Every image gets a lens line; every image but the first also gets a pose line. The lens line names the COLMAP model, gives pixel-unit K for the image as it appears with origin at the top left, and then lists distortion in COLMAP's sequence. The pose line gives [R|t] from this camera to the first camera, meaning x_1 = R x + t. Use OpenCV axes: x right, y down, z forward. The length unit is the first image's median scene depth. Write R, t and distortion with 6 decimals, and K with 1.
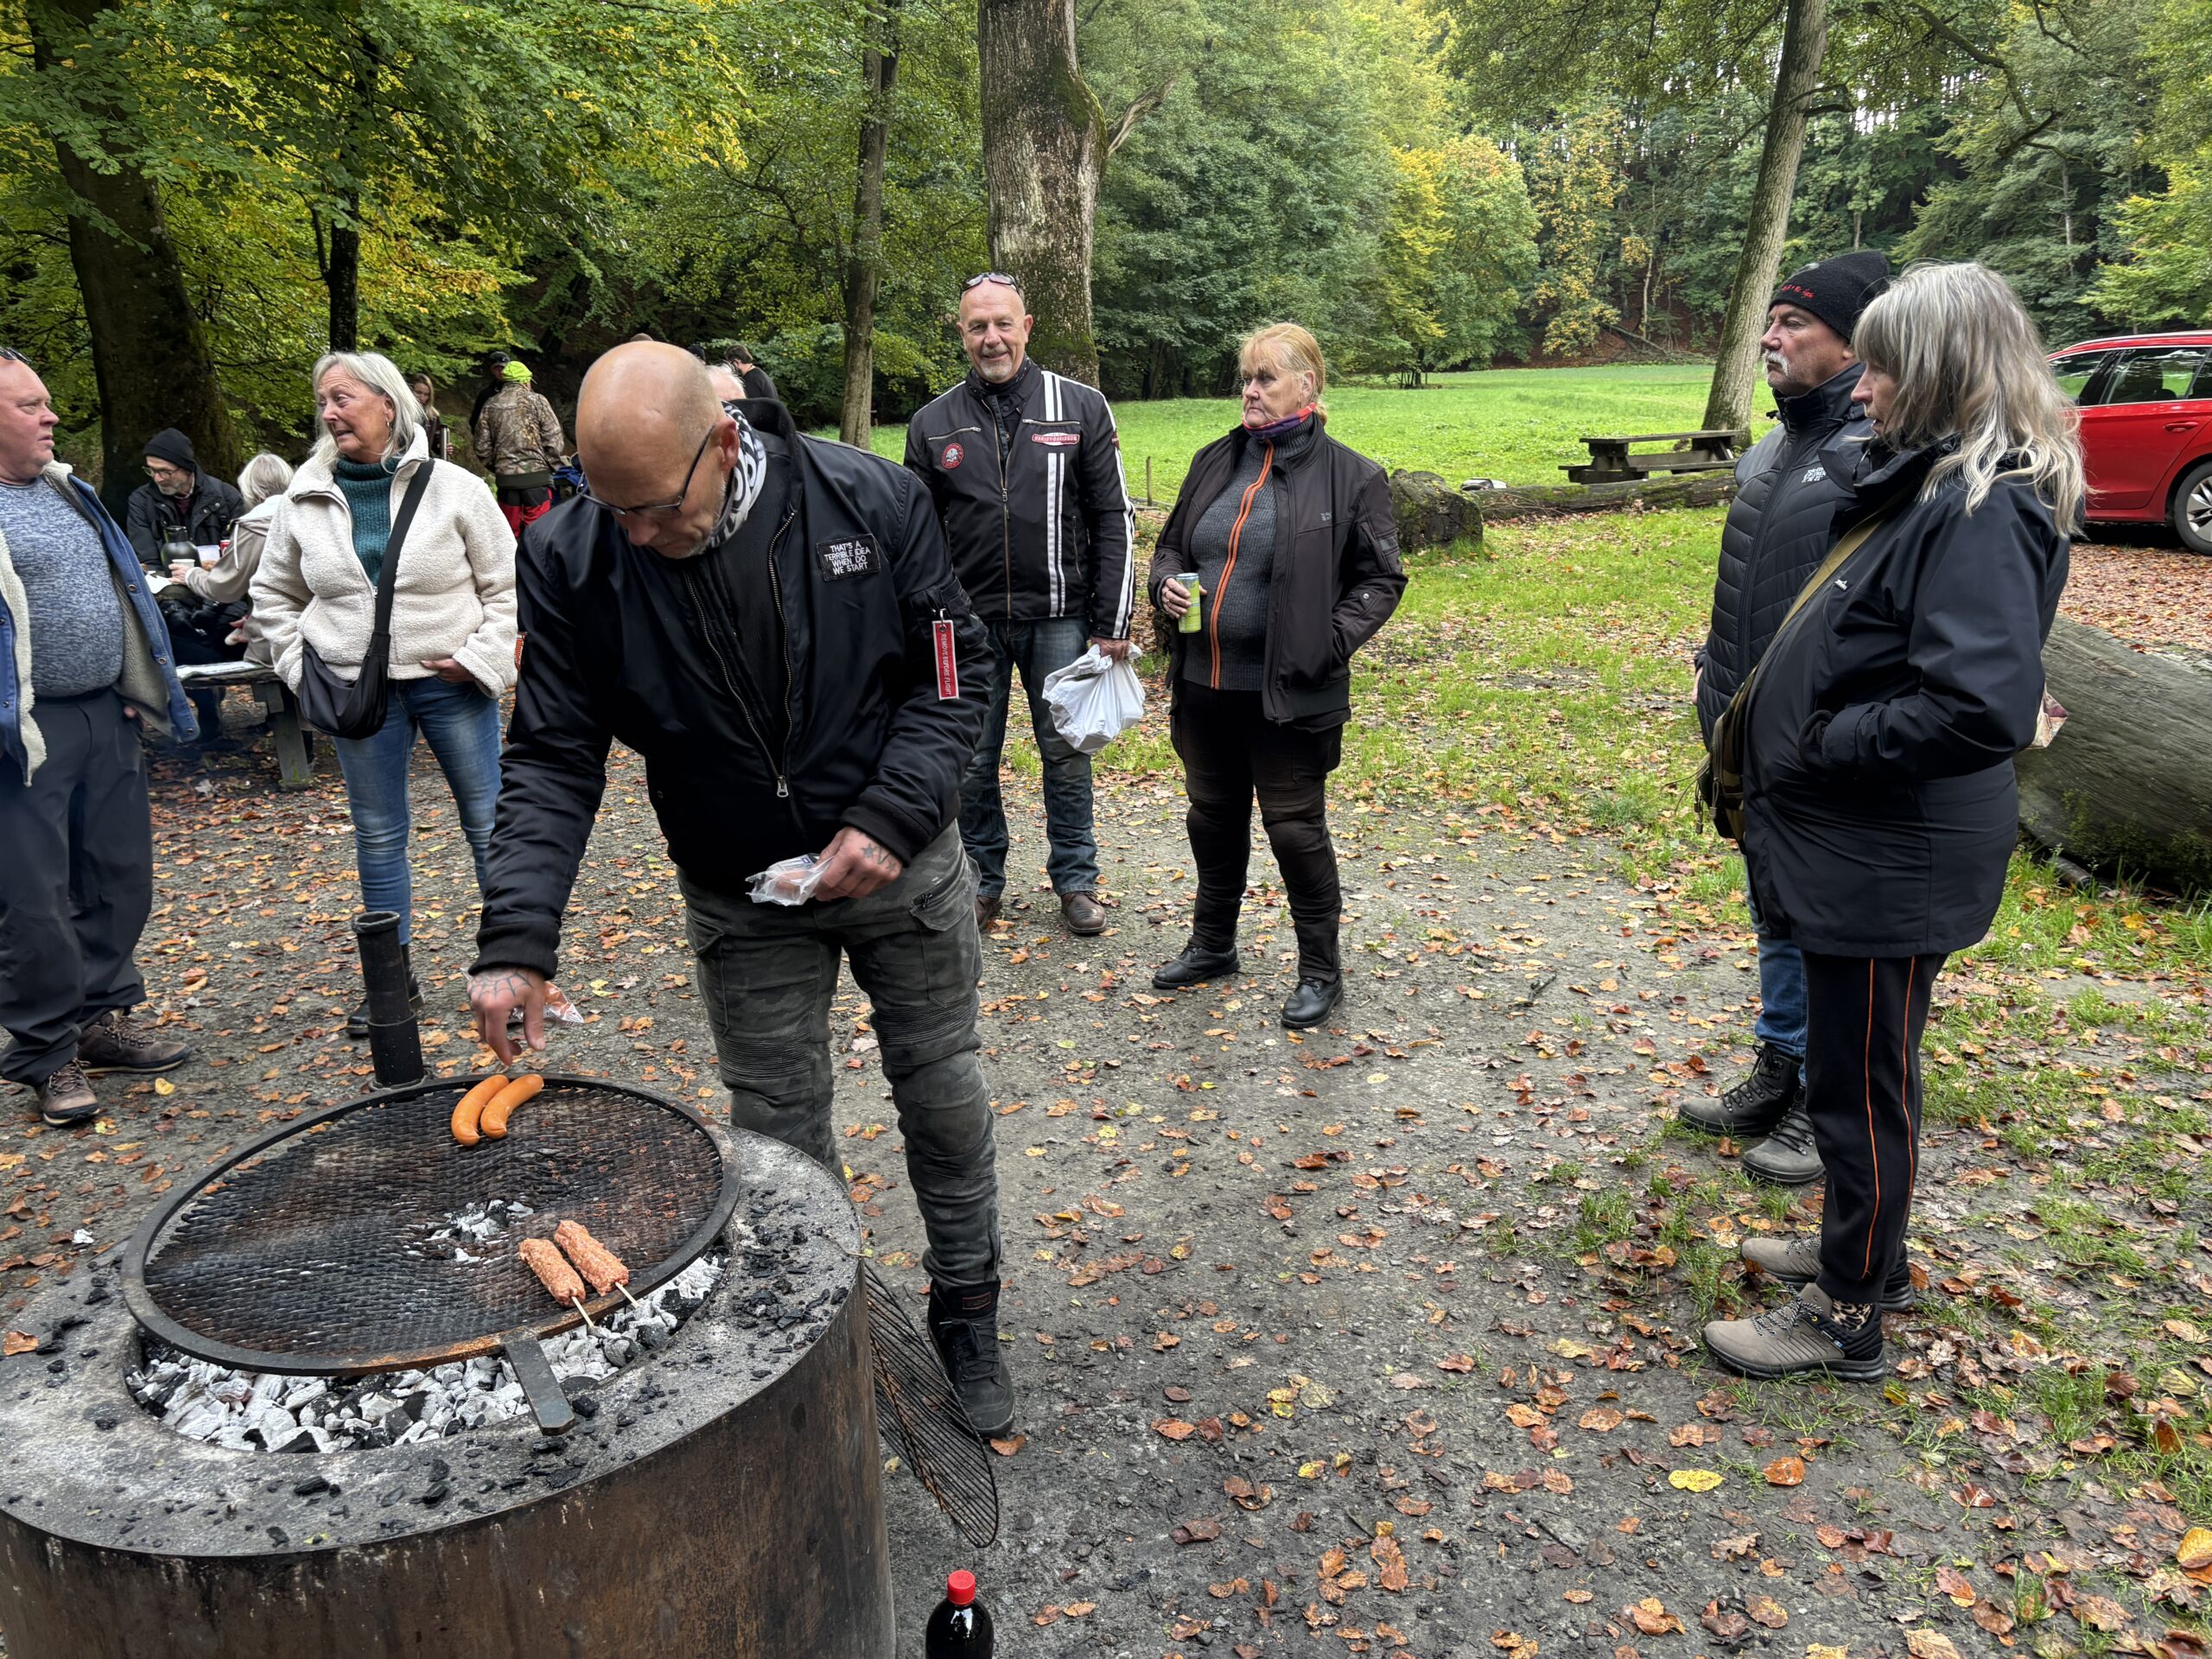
lens RADIAL K [[1621.4, 0, 1106.9], [0, 1621.4, 848.1], [0, 0, 1]] dist [0.015771, -0.007211]
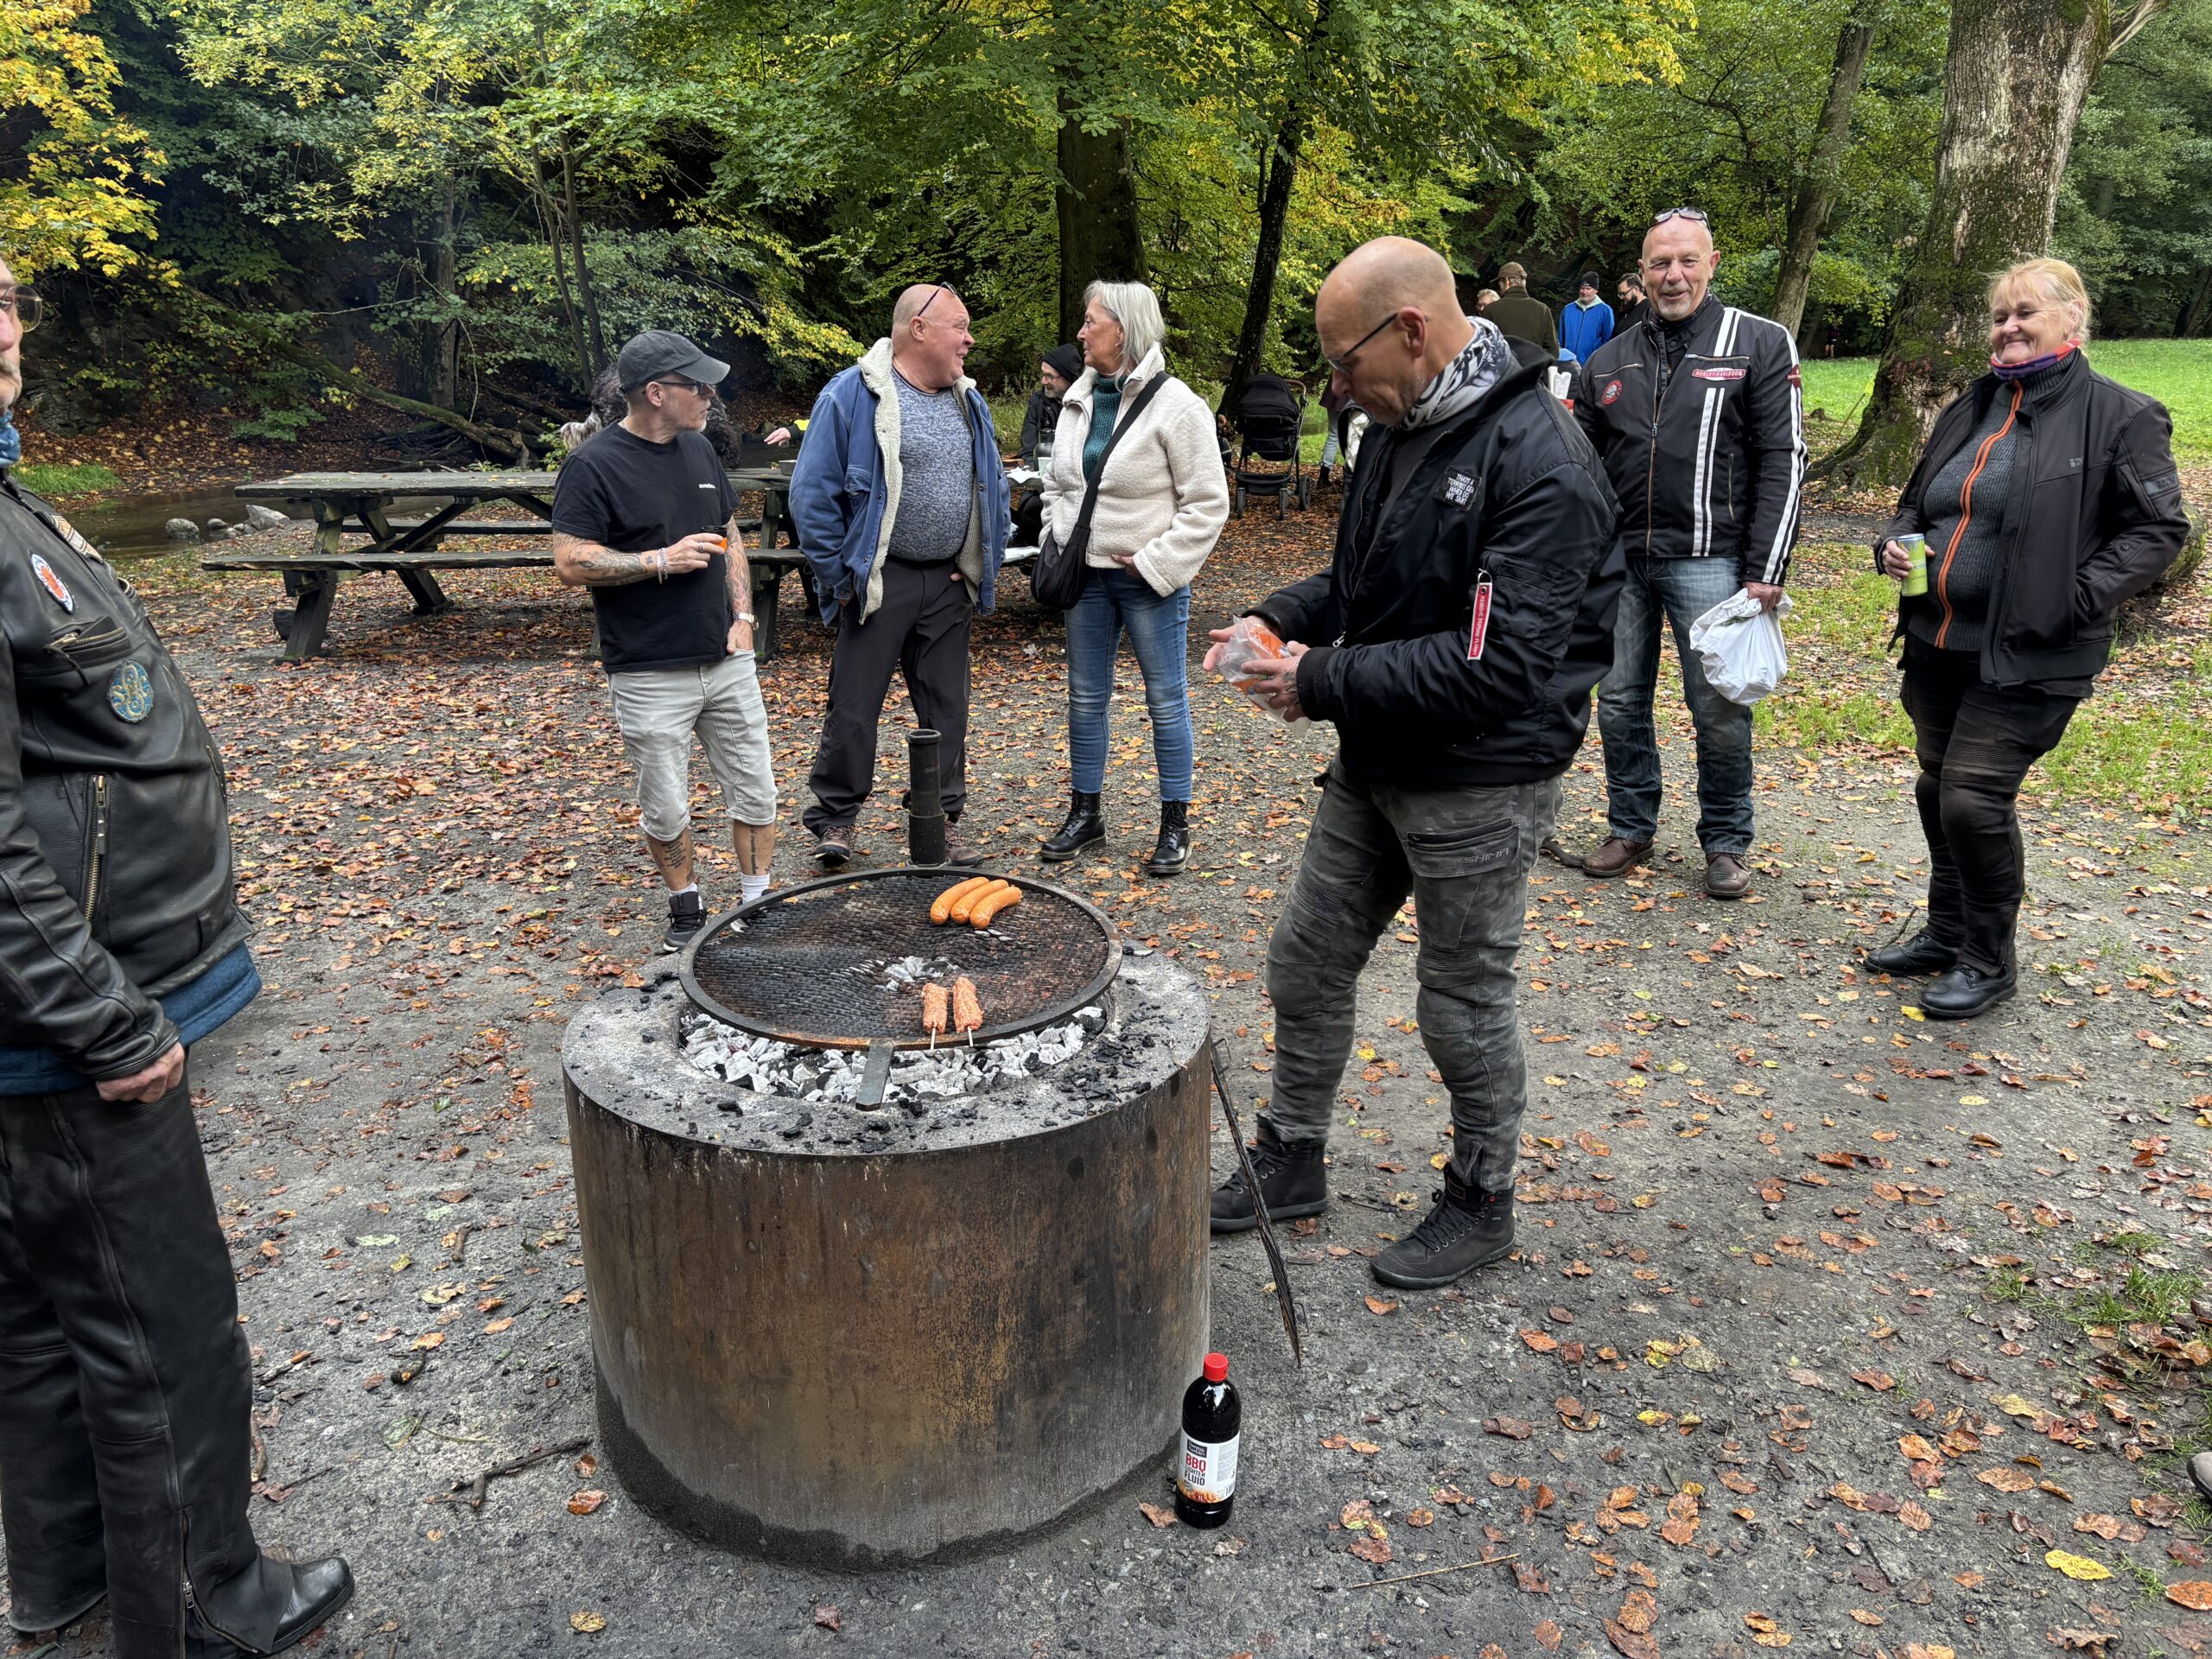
lens RADIAL K [[1654.6, 0, 1166.1], [0, 1654.6, 858.6], [0, 0, 1]] dist [0.037709, -0.057463]
pose [[0.868586, 0.172369, -0.464594, 0.251821], [-0.153924, 0.985024, 0.077685, 0.009246], [0.471027, 0.004036, 0.882110, -0.039940]]
